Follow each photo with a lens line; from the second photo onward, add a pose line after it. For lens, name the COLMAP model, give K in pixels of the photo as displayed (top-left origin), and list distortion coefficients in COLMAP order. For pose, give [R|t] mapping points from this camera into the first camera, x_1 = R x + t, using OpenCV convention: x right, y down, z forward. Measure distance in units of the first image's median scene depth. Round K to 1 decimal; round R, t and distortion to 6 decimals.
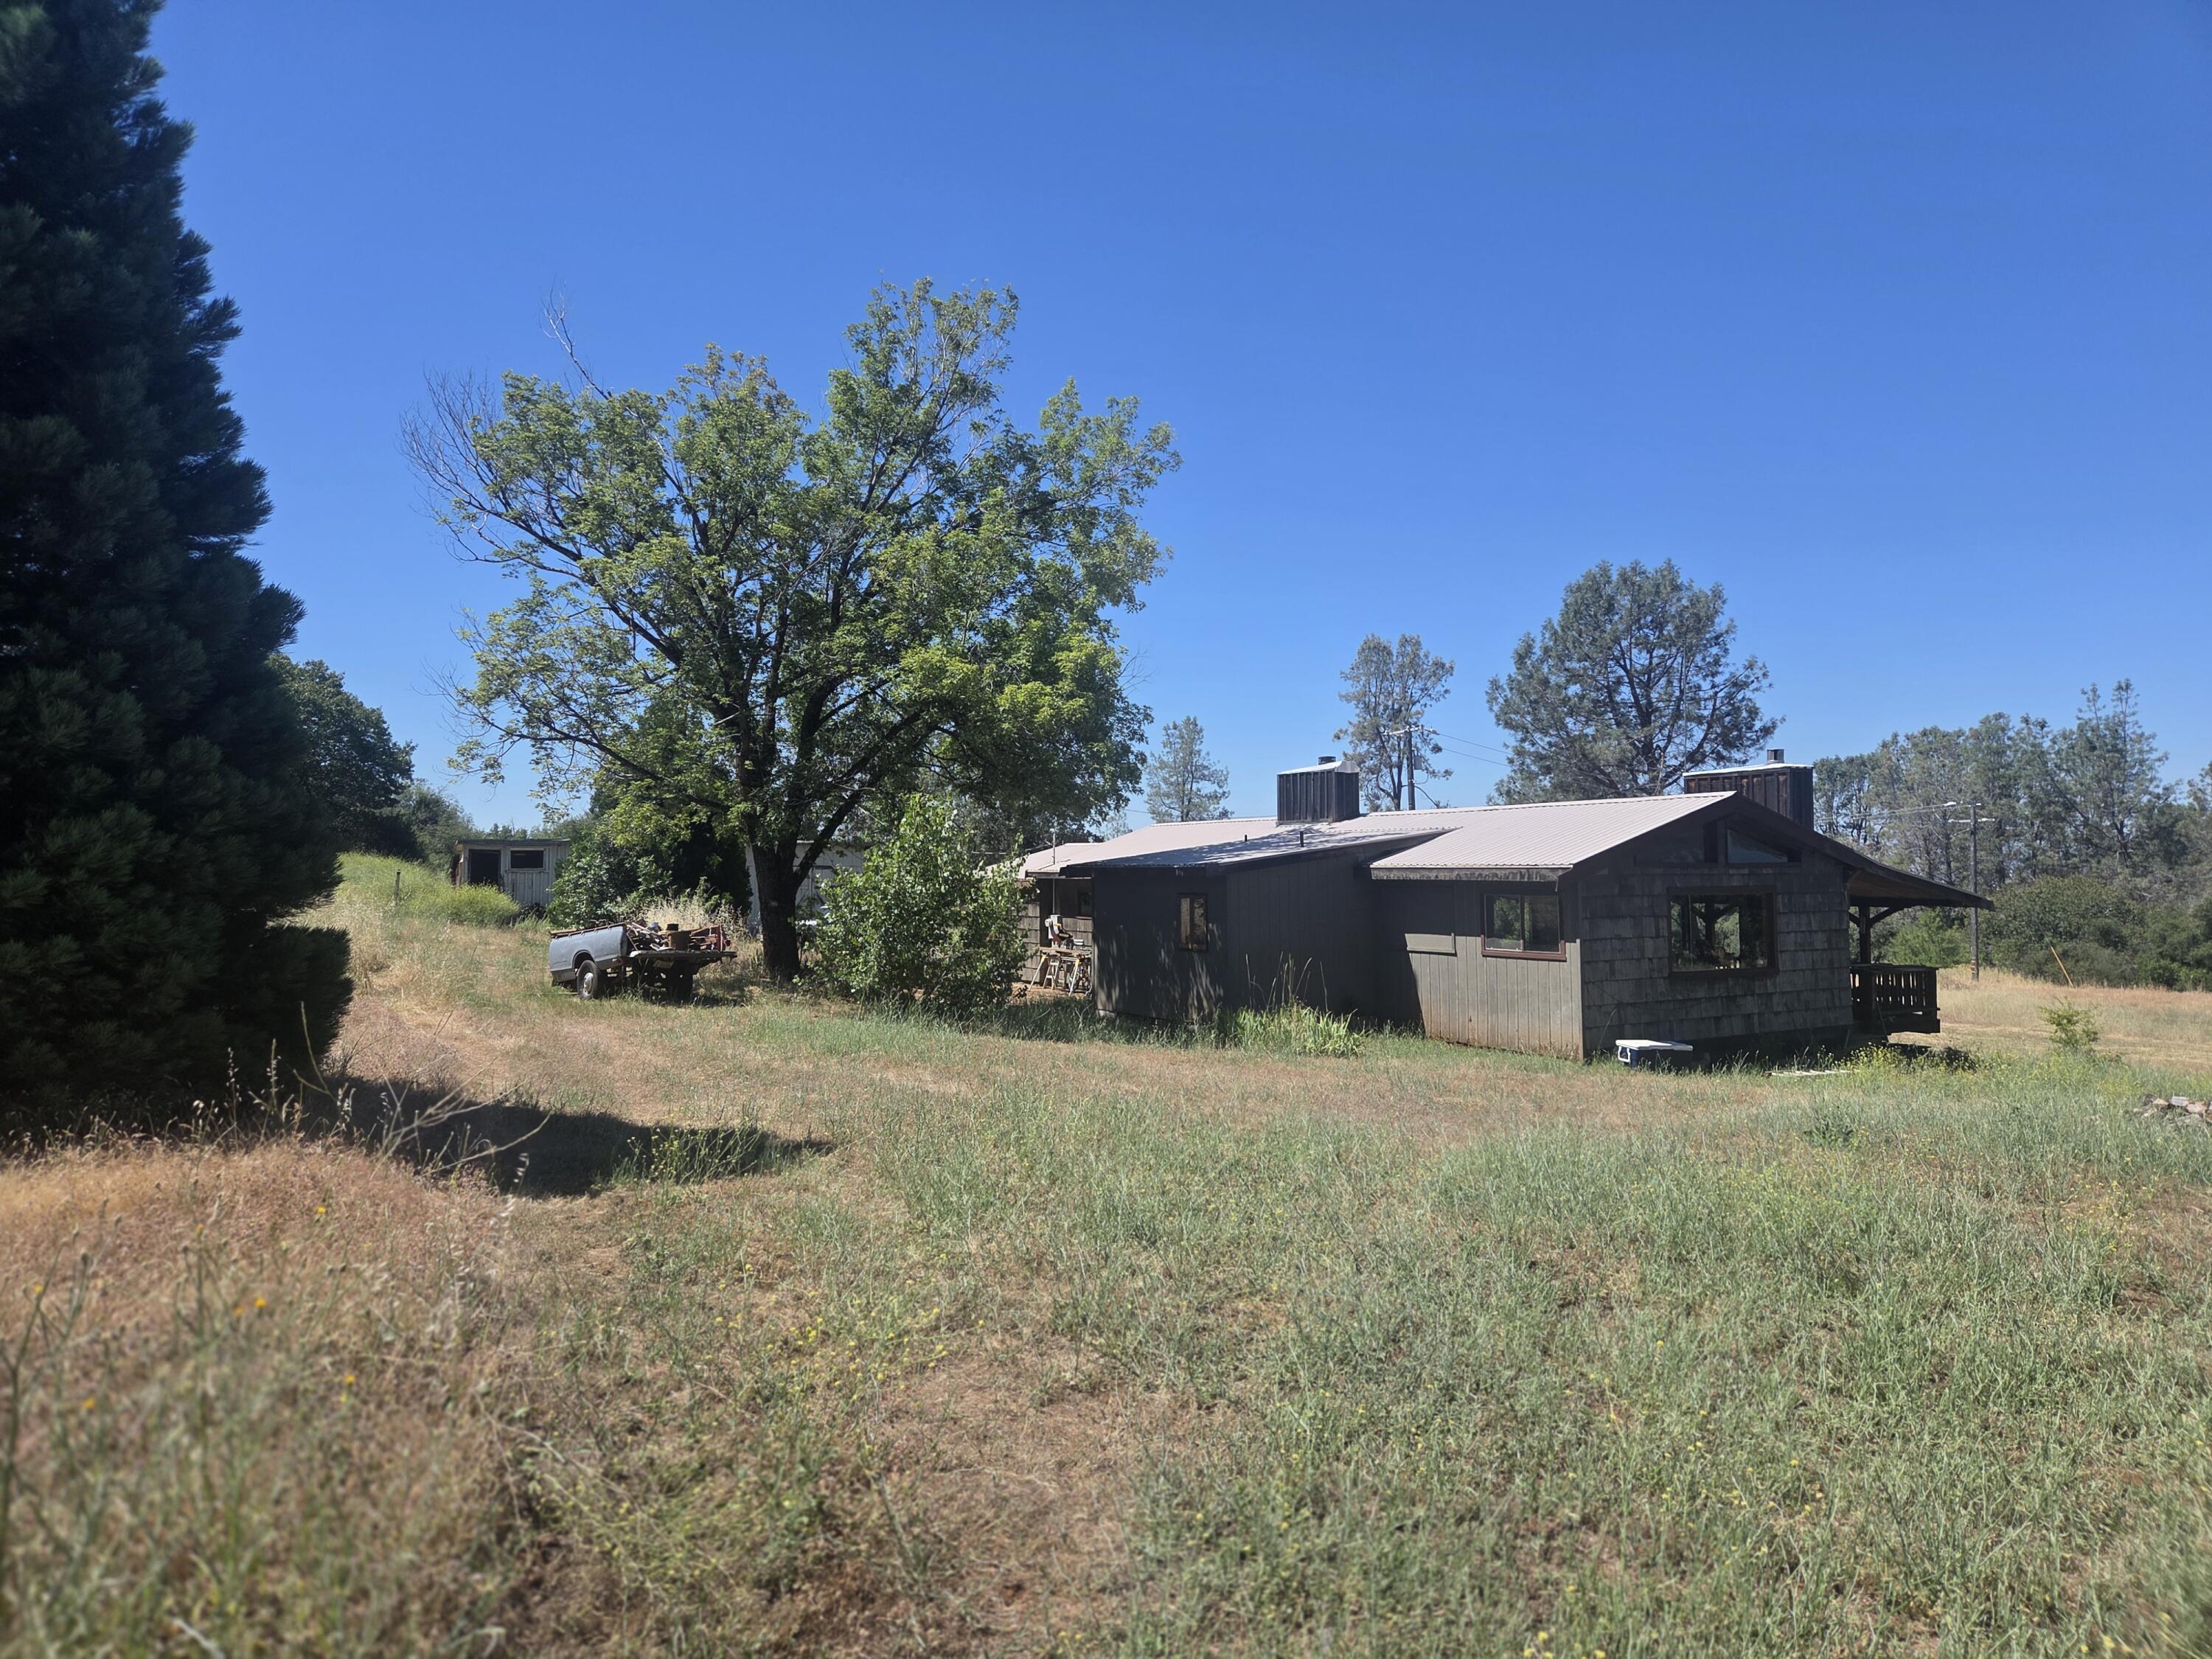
lens RADIAL K [[1493.3, 0, 1106.0], [0, 1493.3, 829.5], [0, 0, 1]] dist [0.078827, -0.064503]
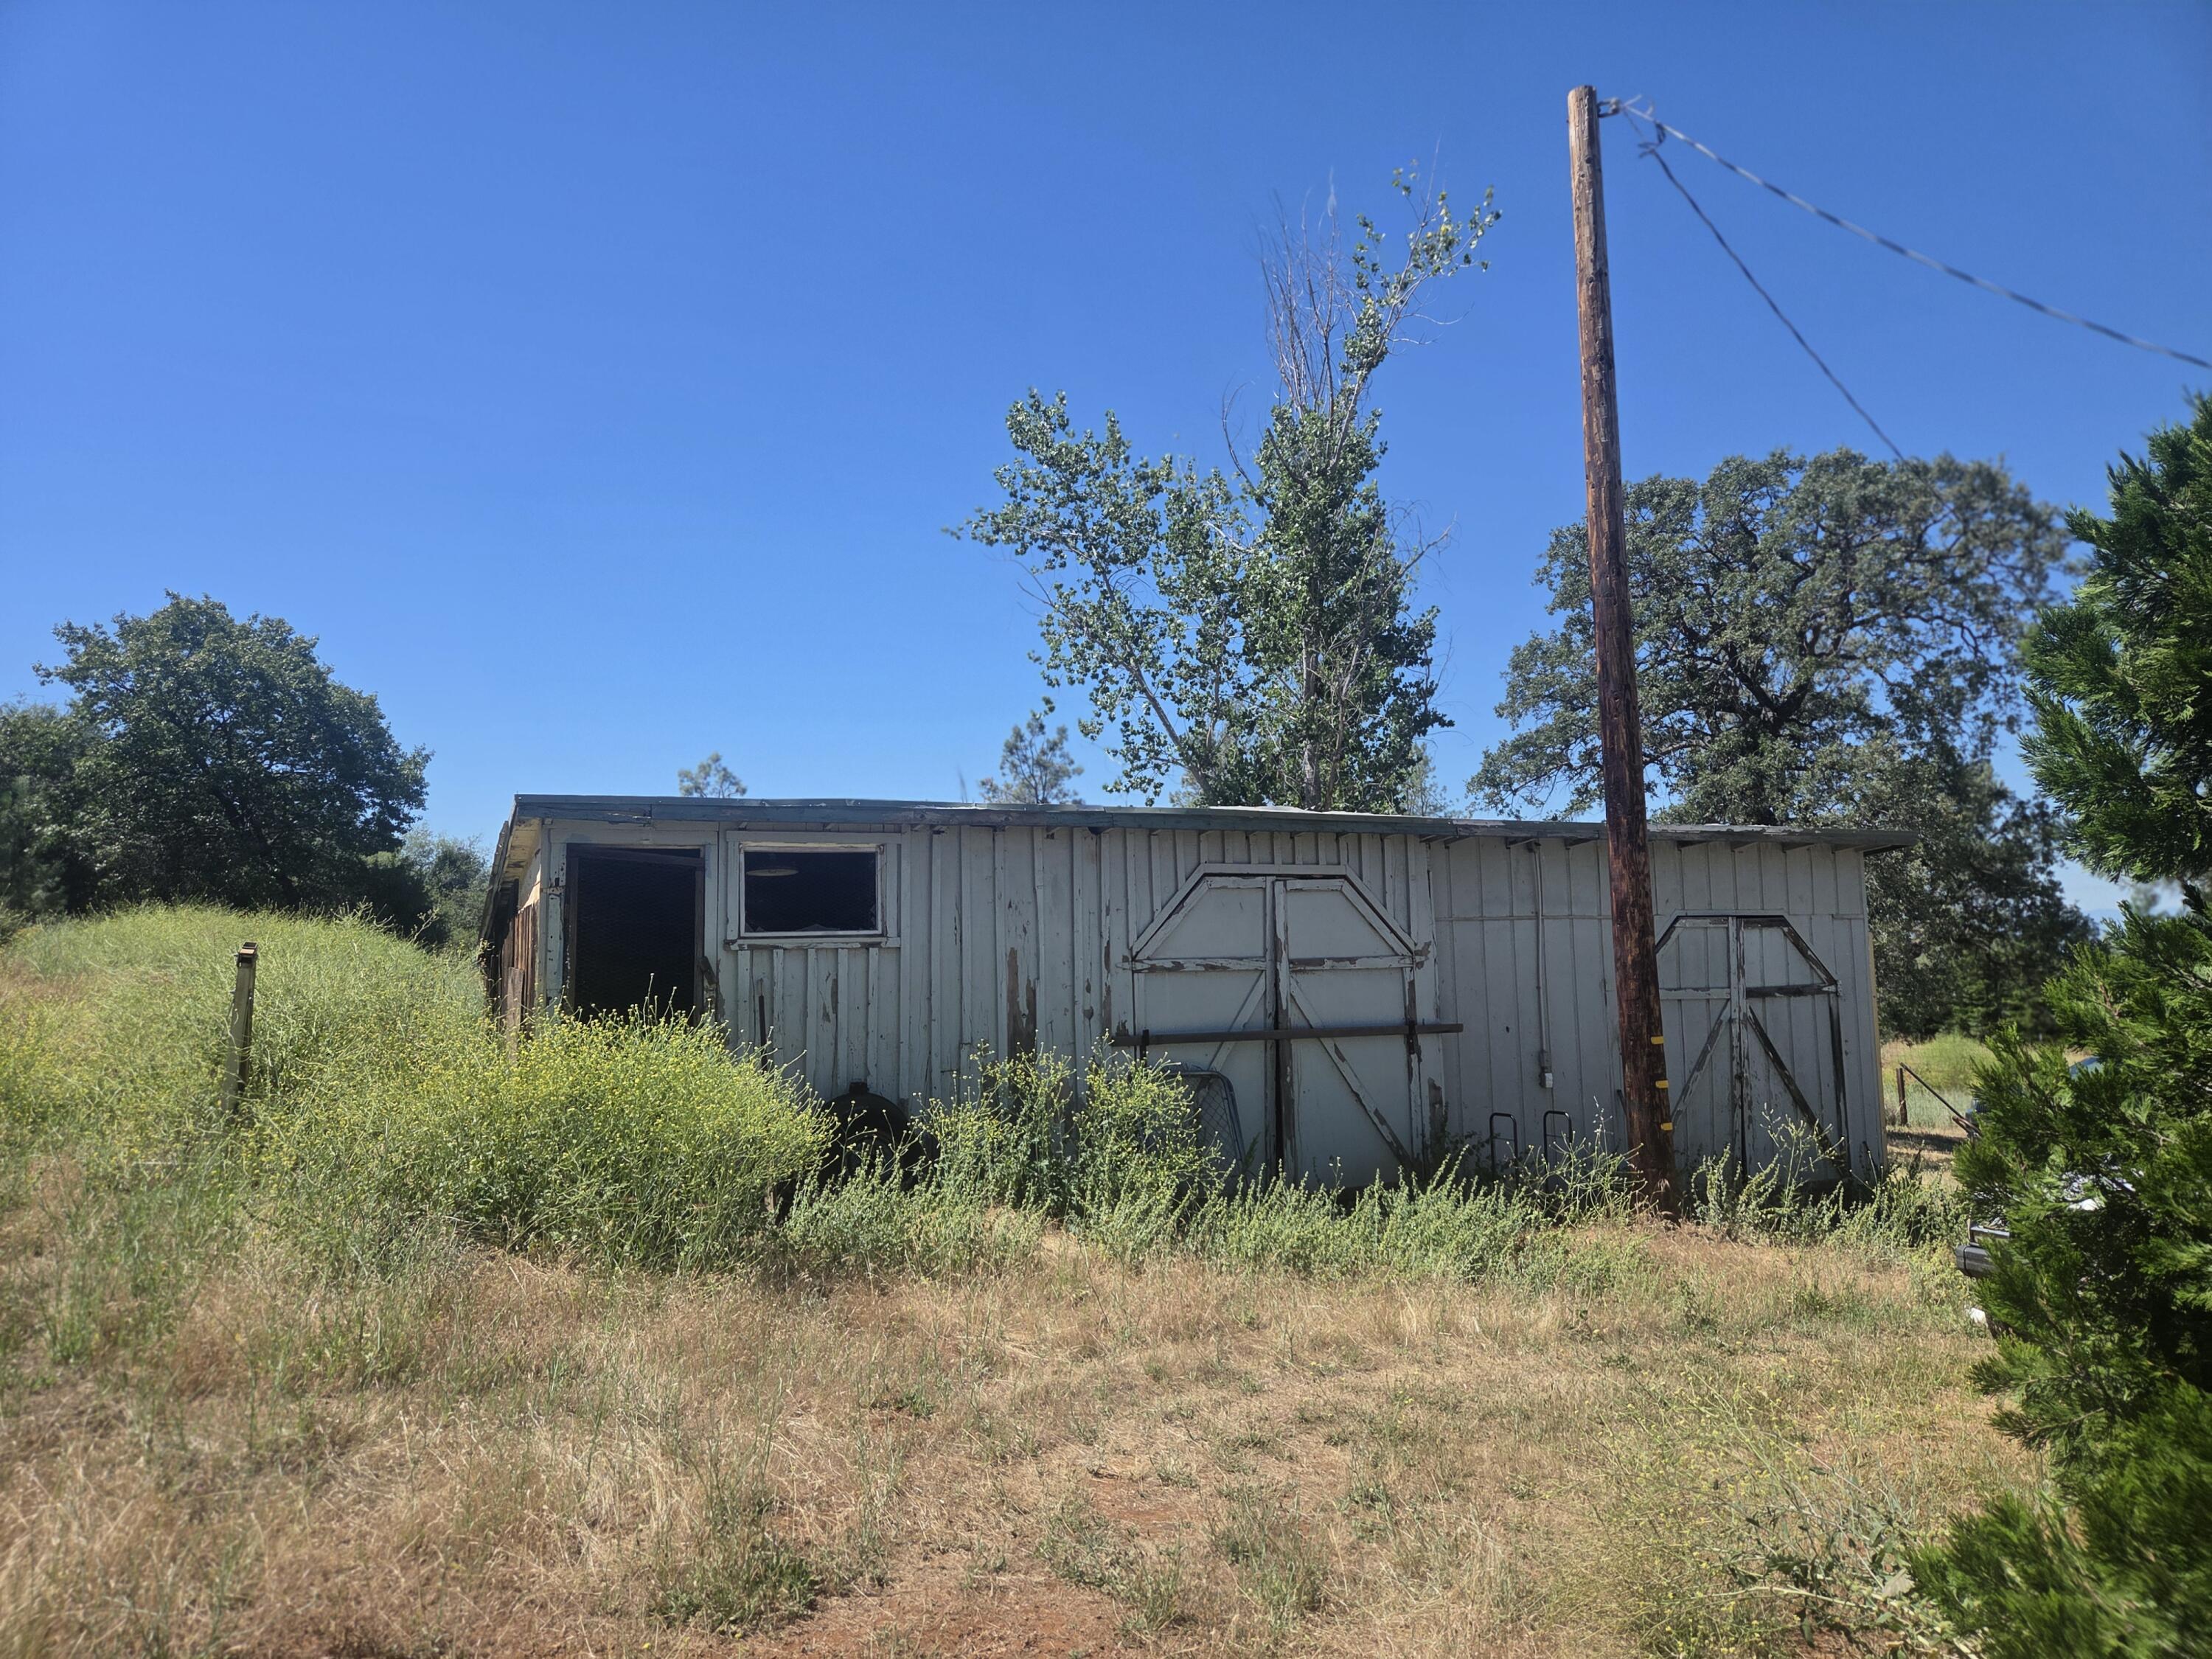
lens RADIAL K [[1493.3, 0, 1106.0], [0, 1493.3, 829.5], [0, 0, 1]] dist [0.078827, -0.064503]
pose [[0.999666, -0.017800, -0.018752, -0.164456], [0.016909, 0.998769, -0.046637, 0.010665], [0.019559, 0.046304, 0.998736, 0.380111]]
